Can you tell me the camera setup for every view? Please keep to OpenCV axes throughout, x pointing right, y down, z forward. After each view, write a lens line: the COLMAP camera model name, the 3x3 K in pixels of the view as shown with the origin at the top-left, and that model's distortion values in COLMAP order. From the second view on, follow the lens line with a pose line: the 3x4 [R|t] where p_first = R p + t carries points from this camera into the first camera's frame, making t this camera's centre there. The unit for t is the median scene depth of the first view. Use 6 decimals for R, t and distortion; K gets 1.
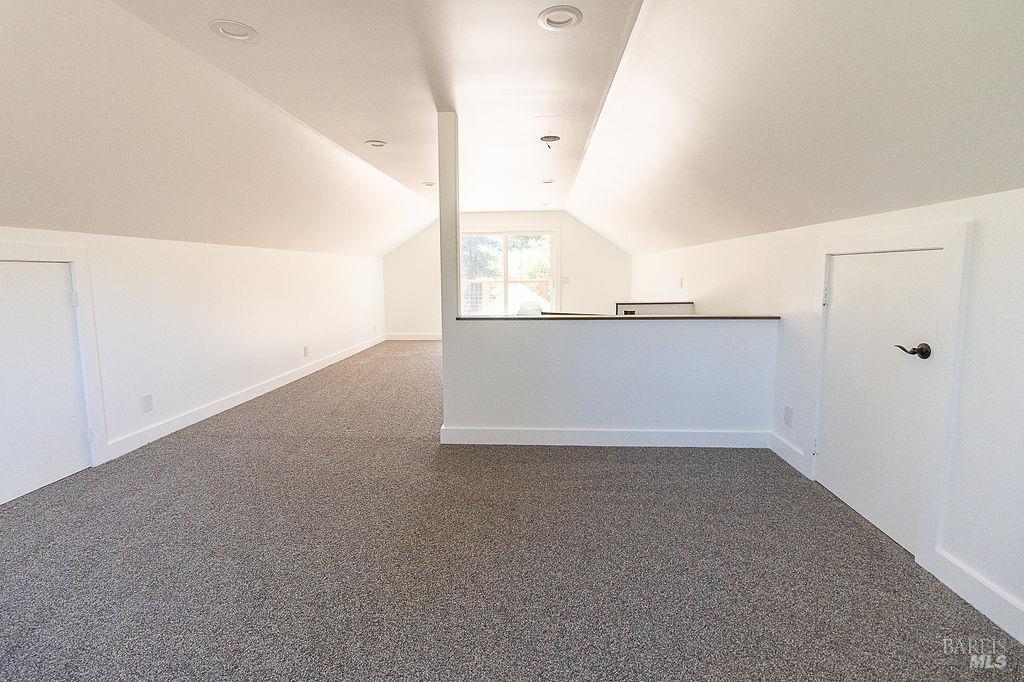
lens RADIAL K [[467.7, 0, 512.0], [0, 467.7, 341.0], [0, 0, 1]] dist [0.000781, 0.000063]
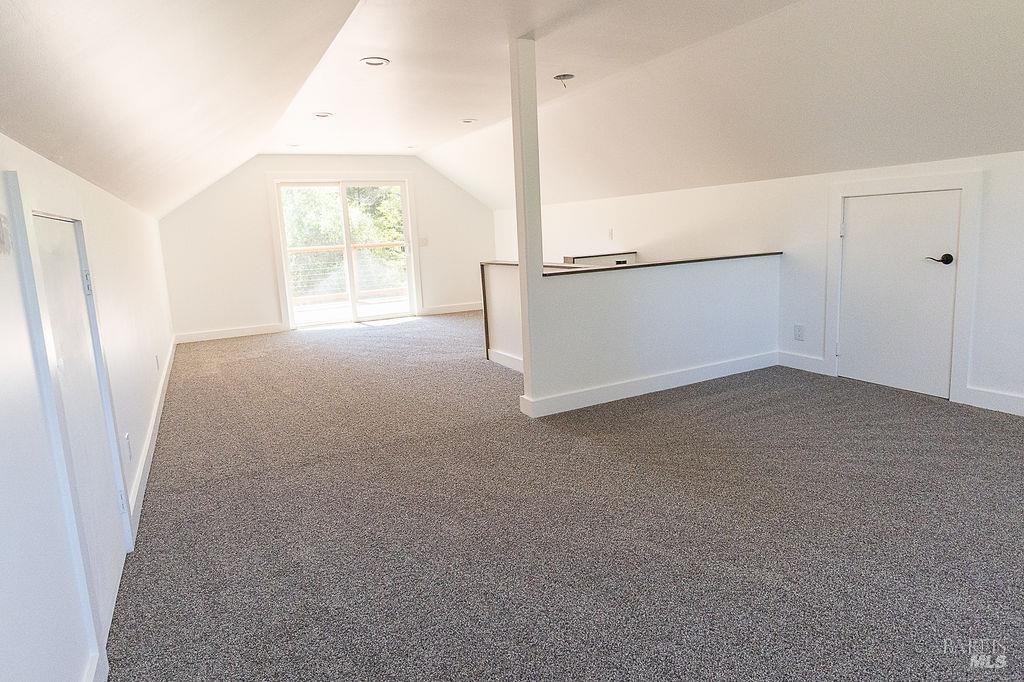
lens RADIAL K [[598.4, 0, 512.0], [0, 598.4, 341.0], [0, 0, 1]] dist [-0.001395, 0.000603]
pose [[0.851358, -0.129508, 0.508347, -0.747952], [0.117052, 0.991513, 0.056568, 0.005878], [-0.511359, 0.011343, 0.859292, 0.046182]]
